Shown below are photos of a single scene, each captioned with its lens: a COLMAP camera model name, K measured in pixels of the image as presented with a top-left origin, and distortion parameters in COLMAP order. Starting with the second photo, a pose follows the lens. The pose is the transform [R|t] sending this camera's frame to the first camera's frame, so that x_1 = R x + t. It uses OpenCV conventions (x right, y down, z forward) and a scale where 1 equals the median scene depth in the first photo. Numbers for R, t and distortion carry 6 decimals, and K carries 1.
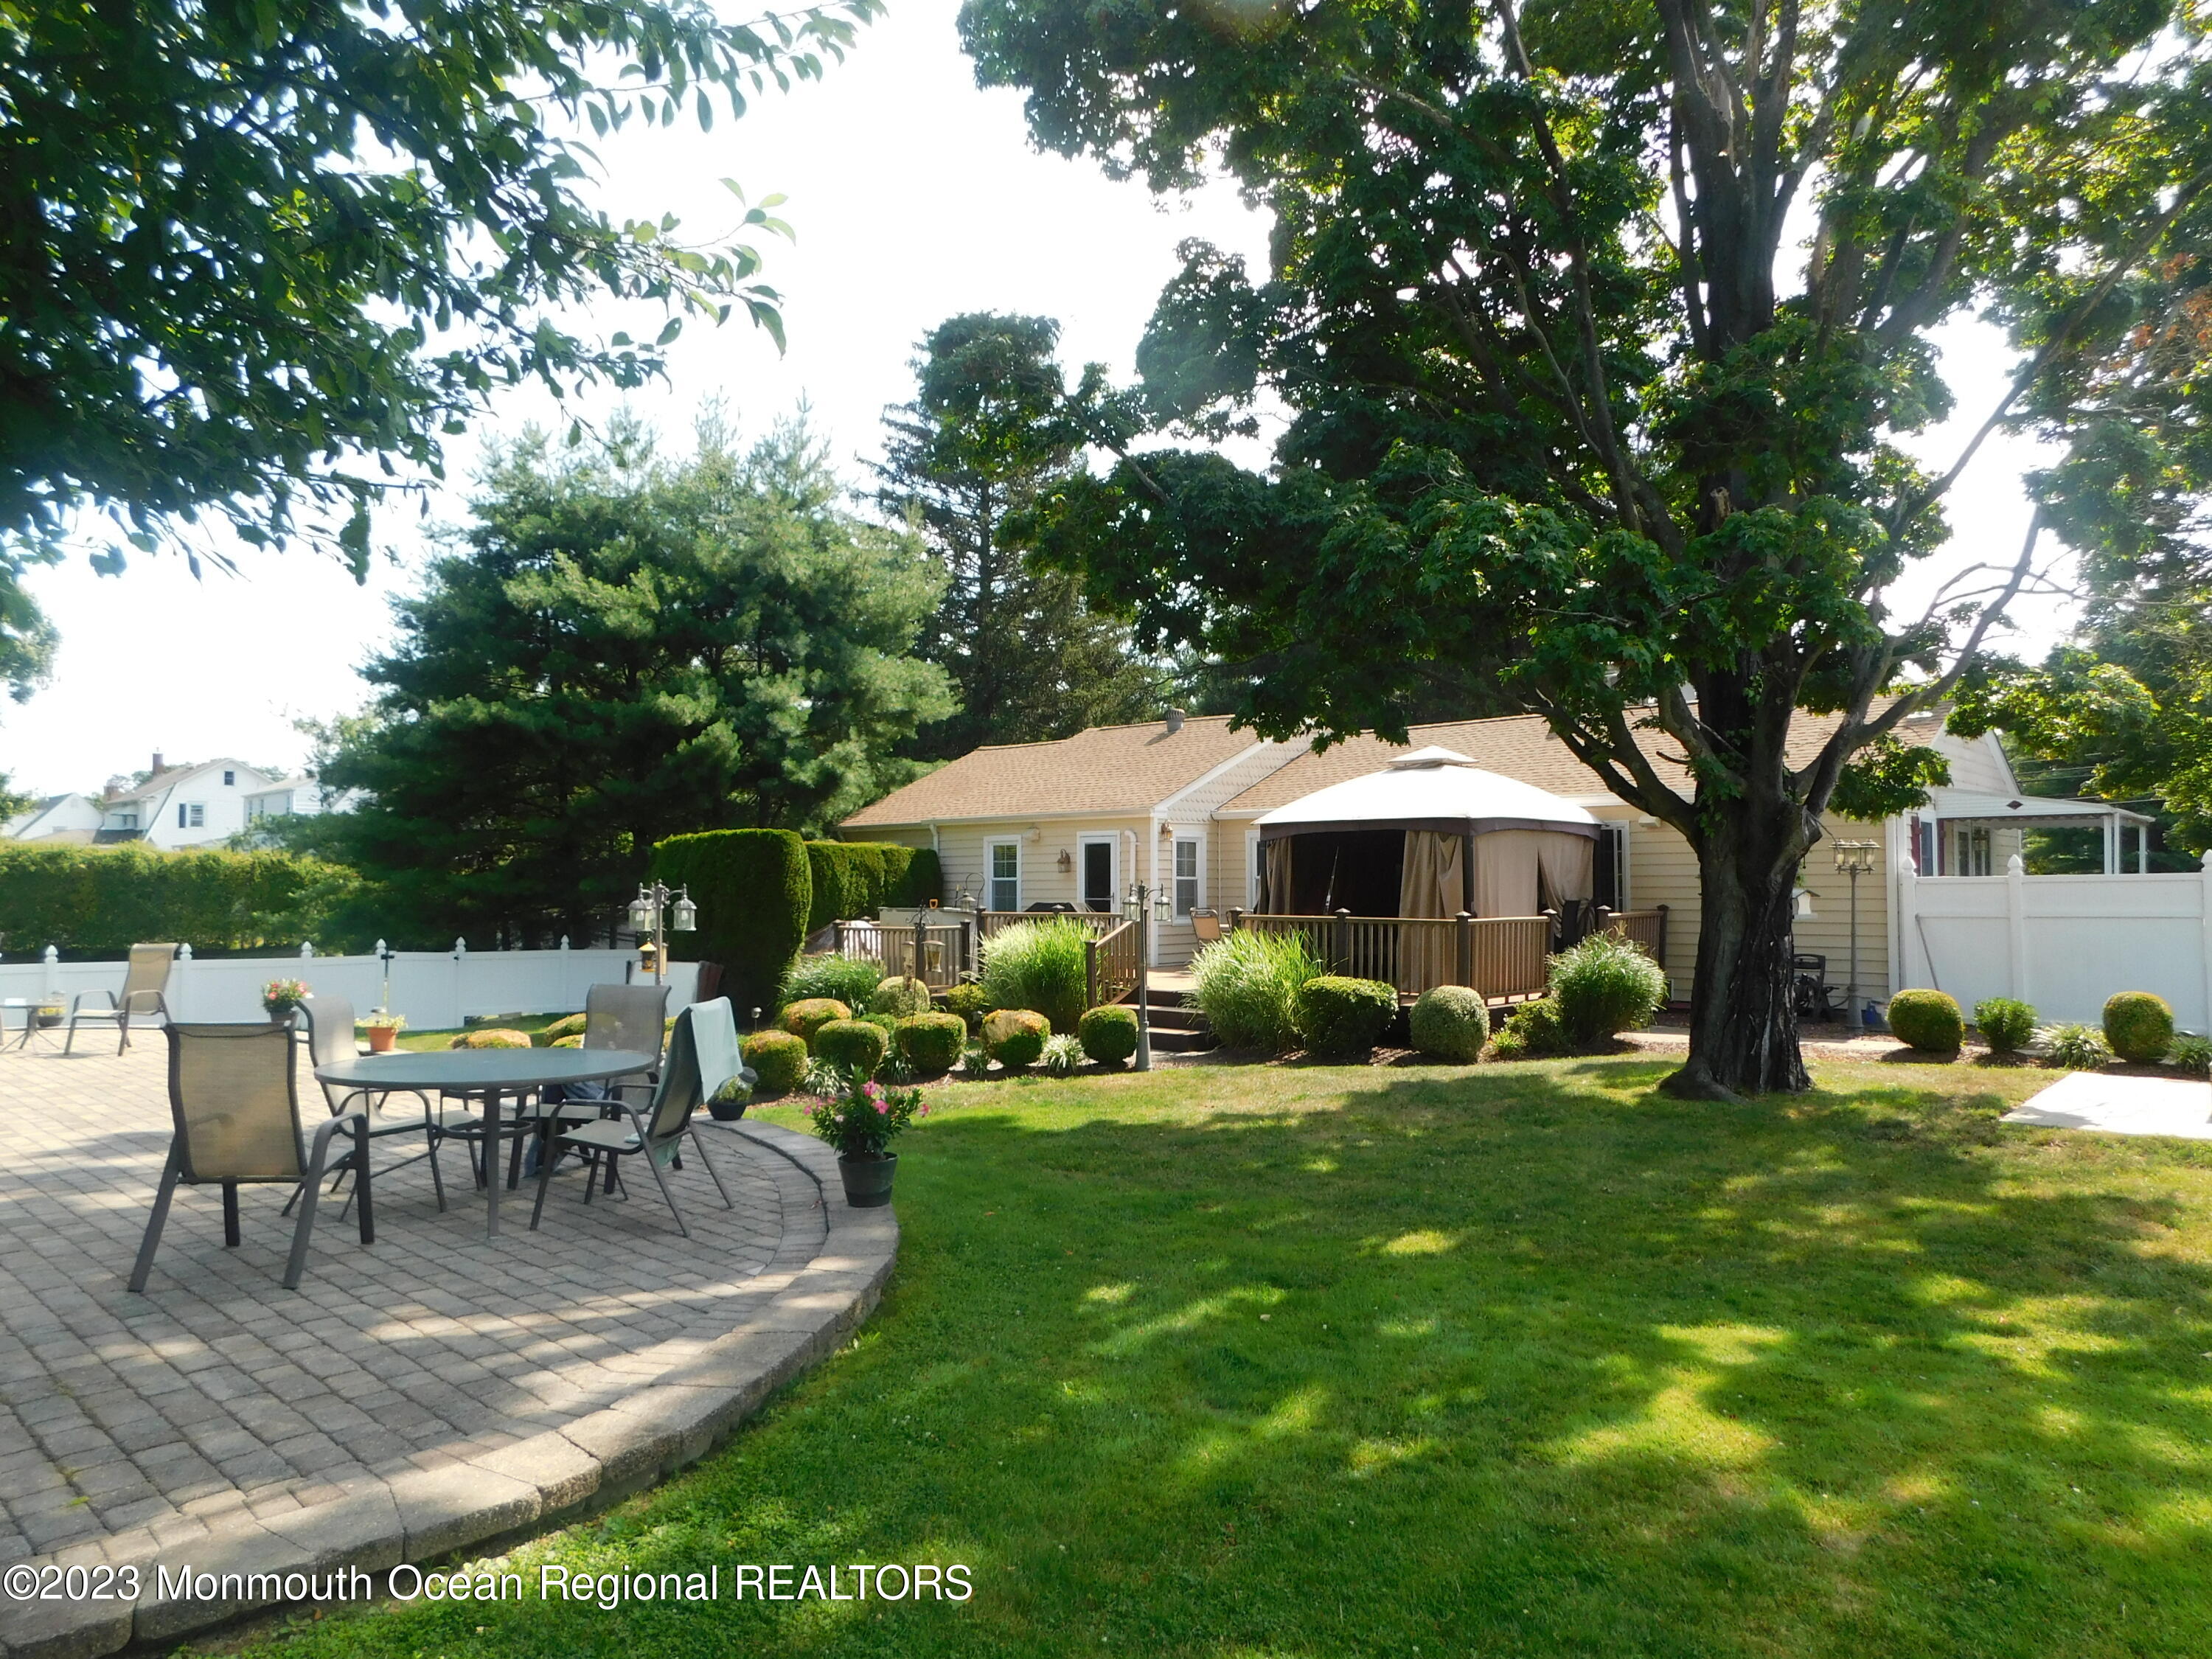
lens RADIAL K [[1464.3, 0, 1128.9], [0, 1464.3, 830.1], [0, 0, 1]] dist [-0.071013, 0.058262]
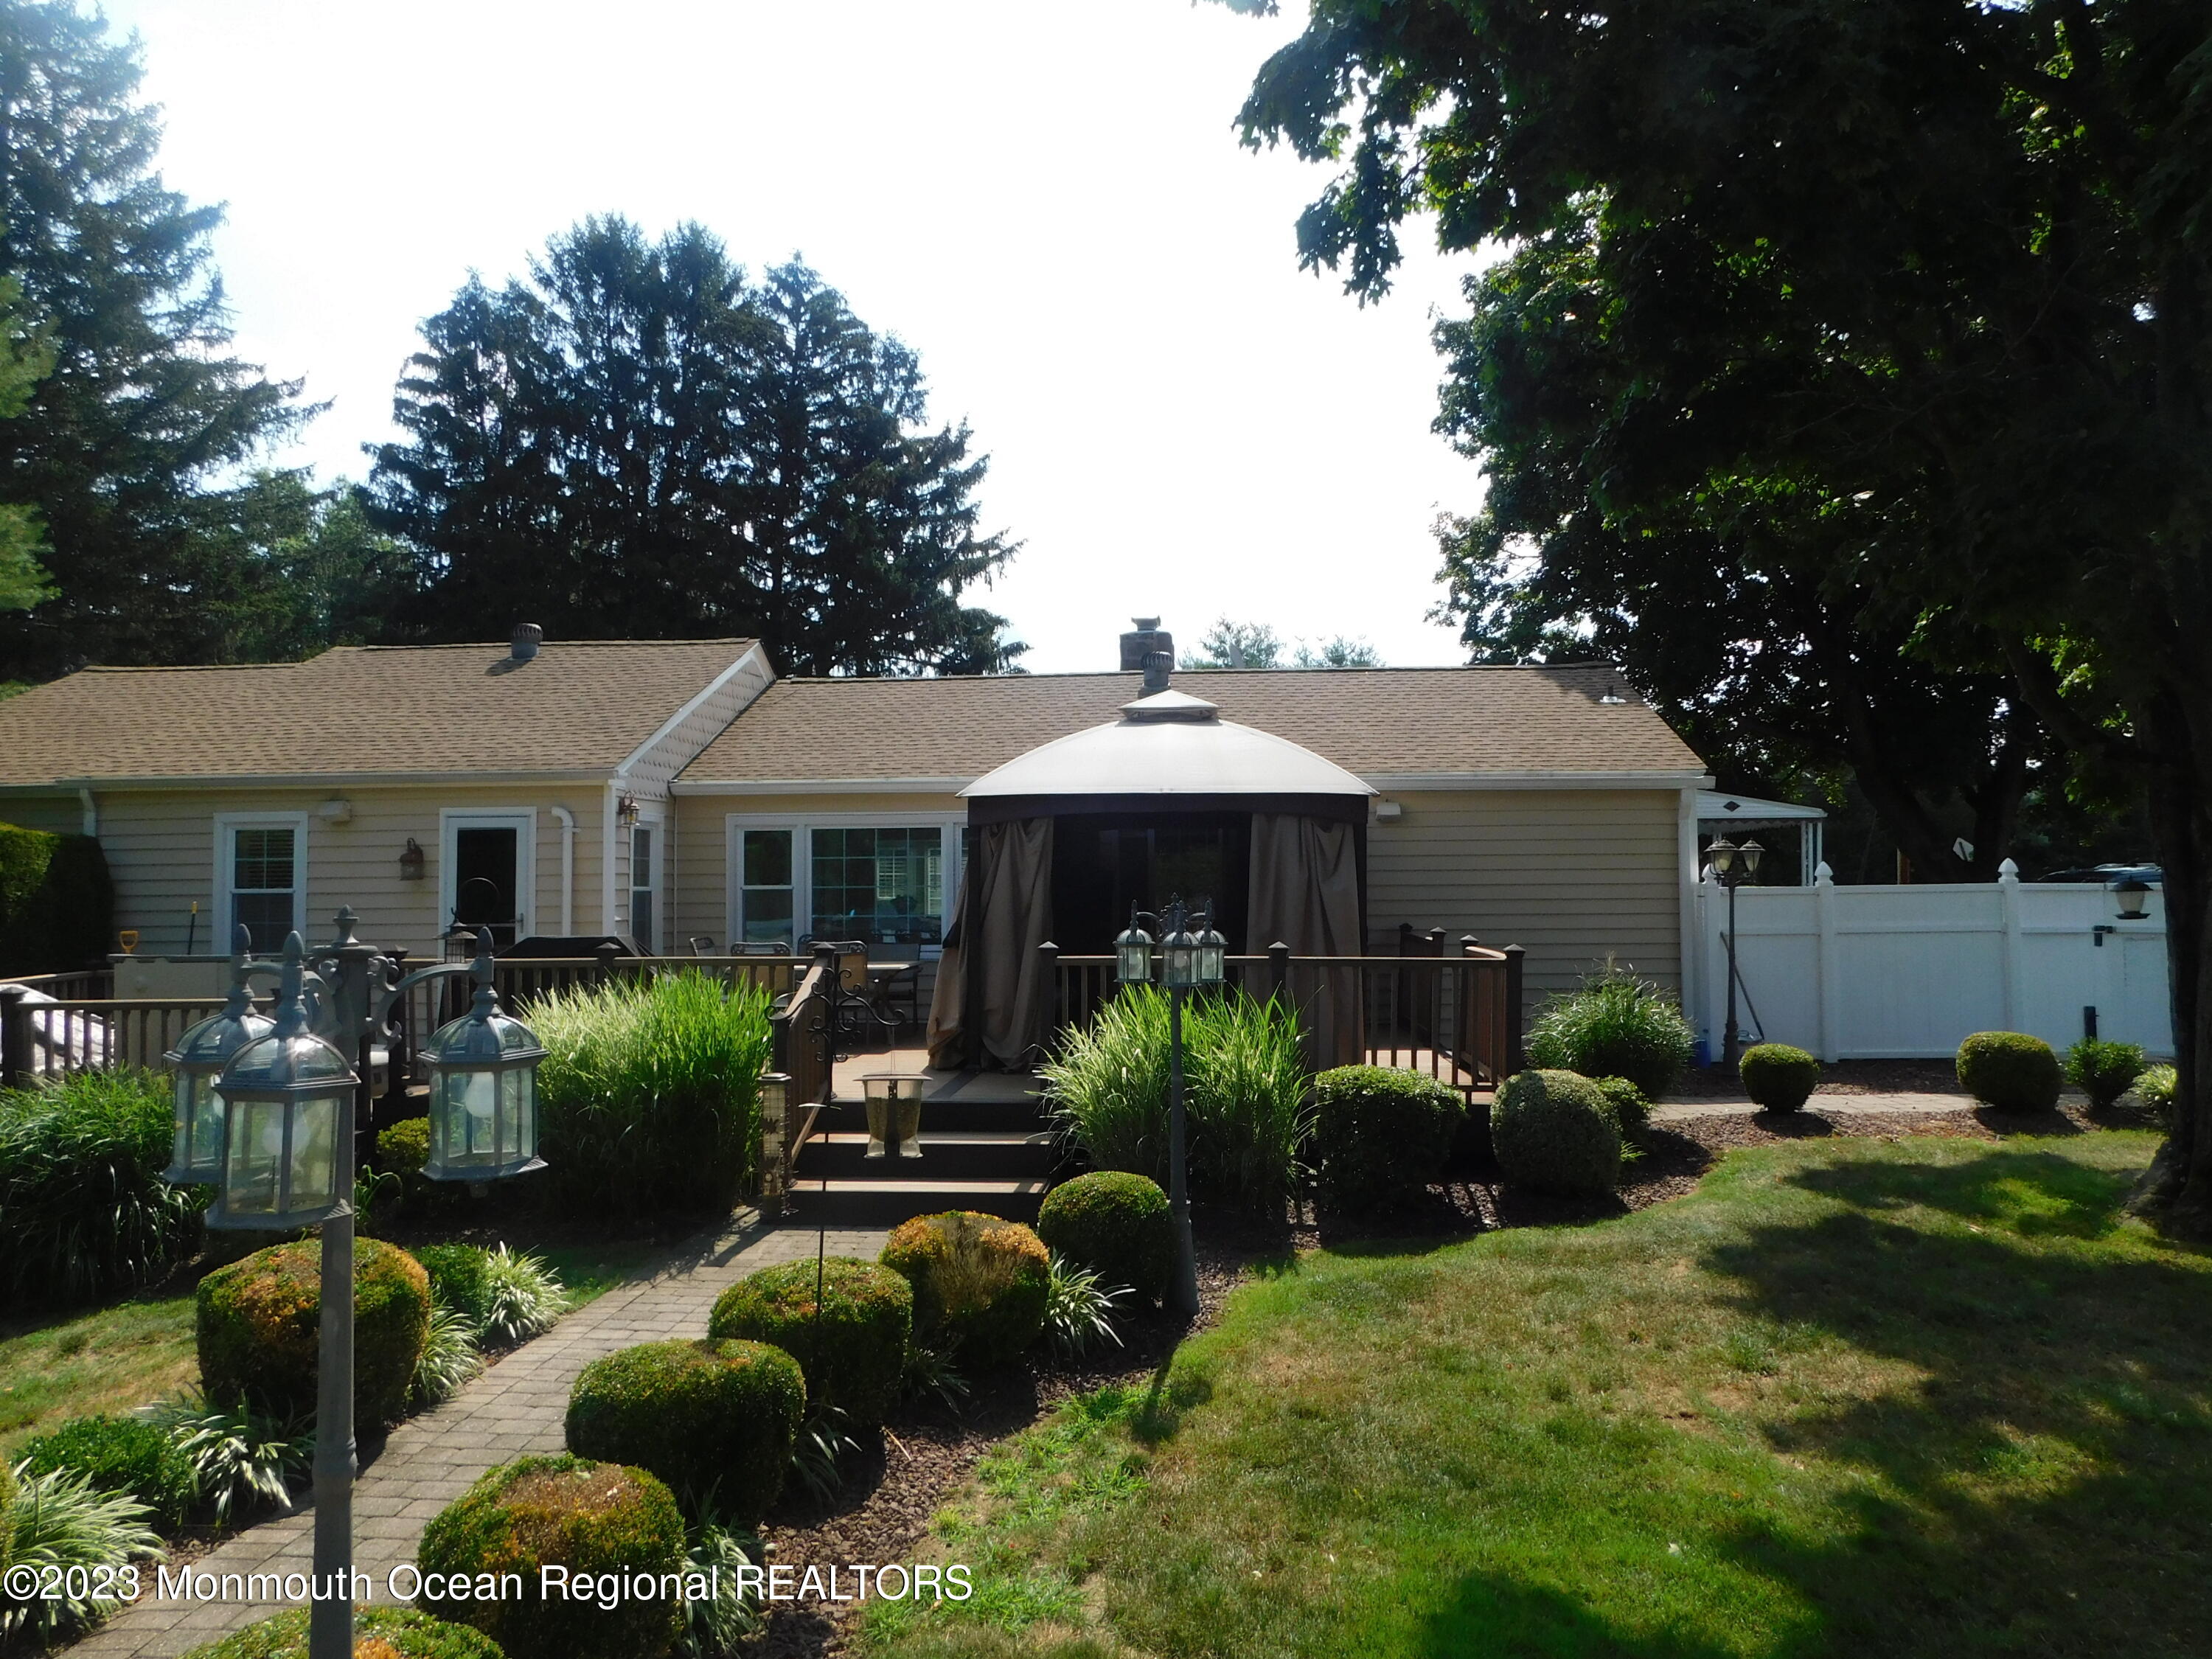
lens RADIAL K [[1464.3, 0, 1110.8], [0, 1464.3, 831.1], [0, 0, 1]] dist [-0.071013, 0.058262]
pose [[0.789305, 0.022451, 0.613590, -0.177606], [-0.019293, 0.999745, -0.011761, 0.011903], [-0.613698, -0.002555, 0.789537, 0.397435]]
